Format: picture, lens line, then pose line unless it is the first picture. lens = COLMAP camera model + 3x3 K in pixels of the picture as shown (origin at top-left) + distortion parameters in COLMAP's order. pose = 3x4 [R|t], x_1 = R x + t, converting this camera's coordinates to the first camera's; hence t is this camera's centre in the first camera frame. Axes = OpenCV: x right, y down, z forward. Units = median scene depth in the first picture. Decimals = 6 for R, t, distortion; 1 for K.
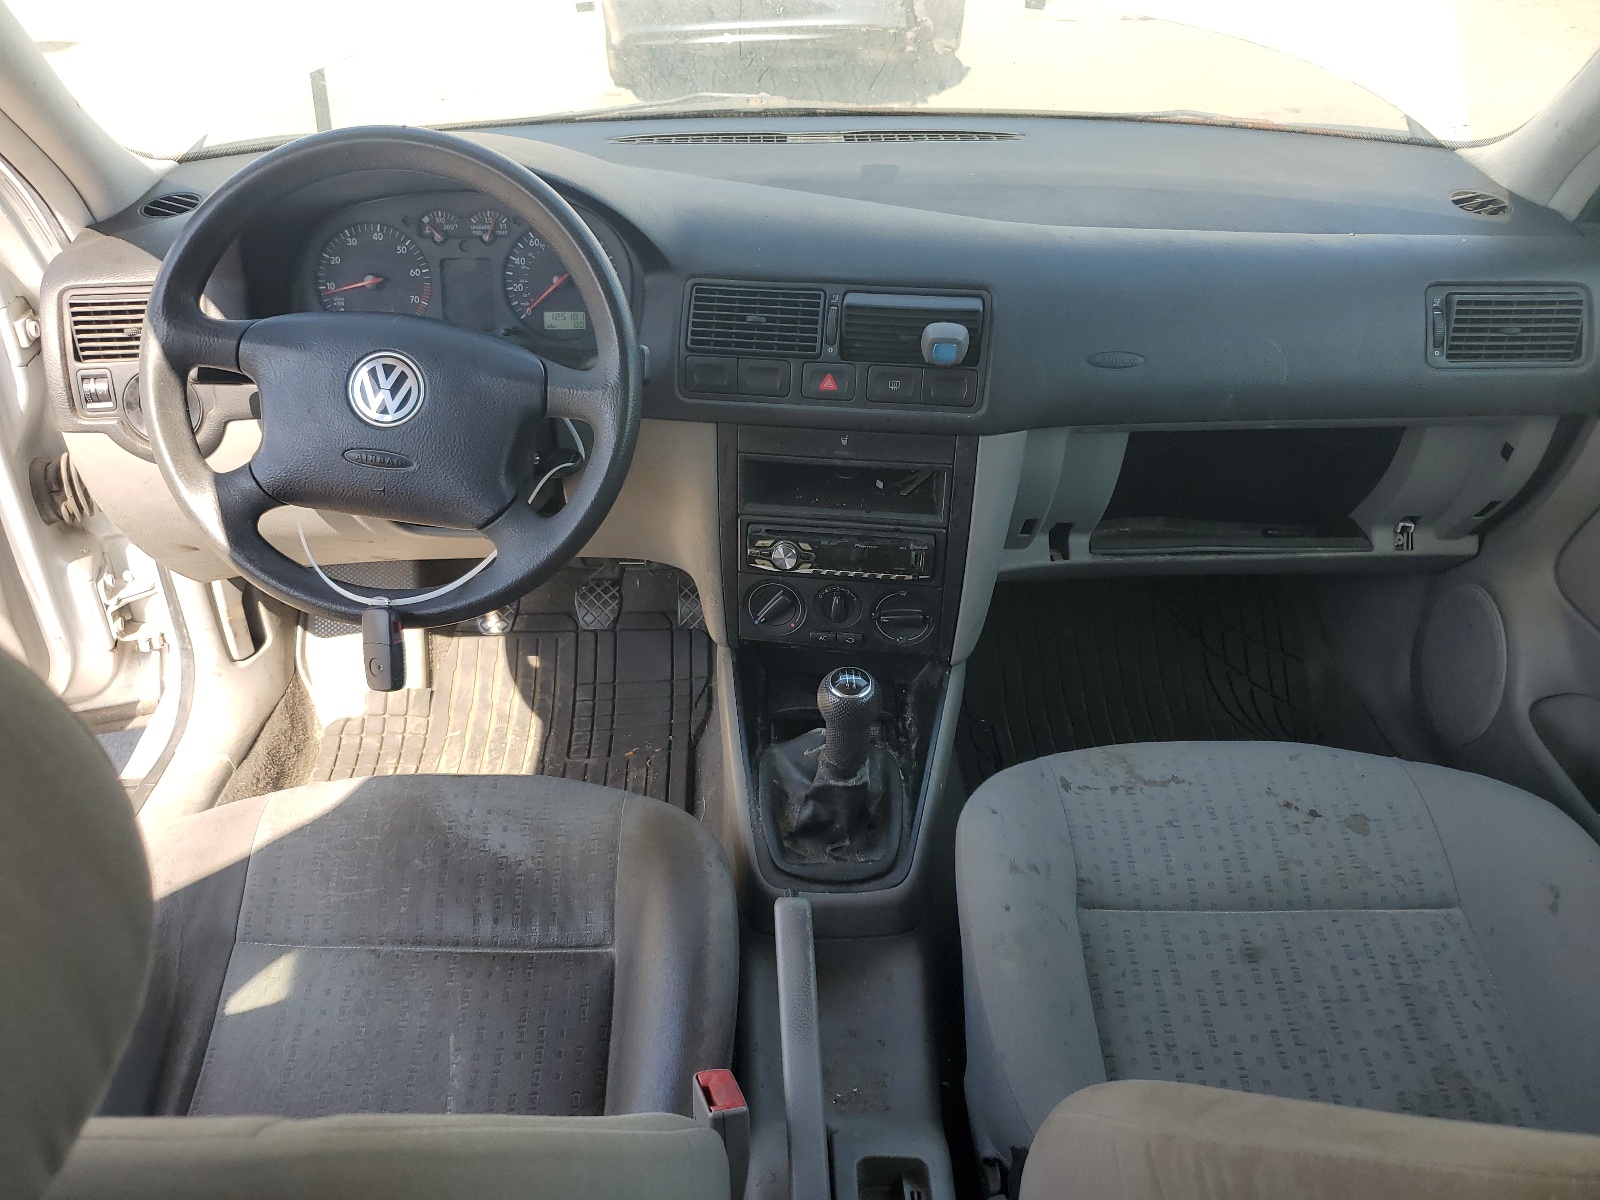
lens RADIAL K [[1206.2, 0, 794.6], [0, 1206.2, 603.5], [0, 0, 1]] dist [-0.017026, -0.004343]
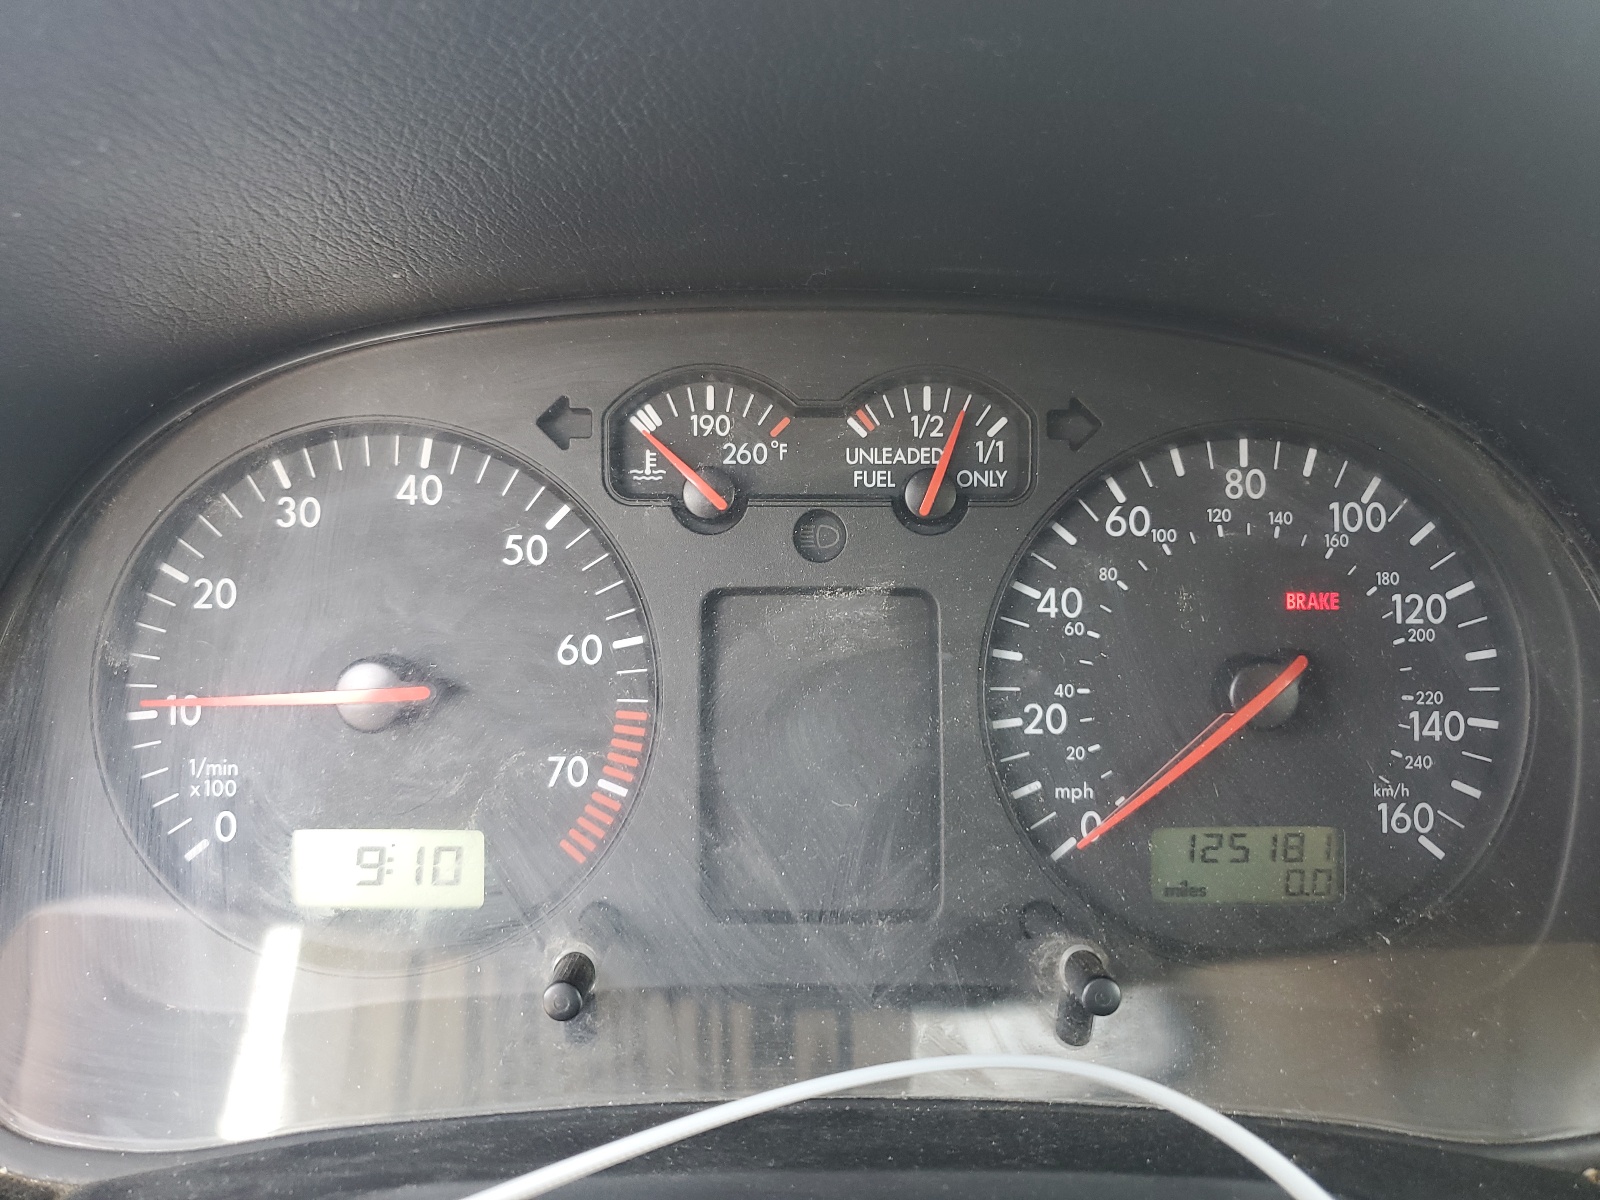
lens RADIAL K [[1206.2, 0, 804.9], [0, 1206.2, 599.5], [0, 0, 1]] dist [-0.017026, -0.004343]
pose [[0.999692, 0.003822, 0.024516, -0.282425], [0.002650, 0.965967, -0.258650, -0.229739], [-0.024670, 0.258636, 0.965660, 0.792785]]
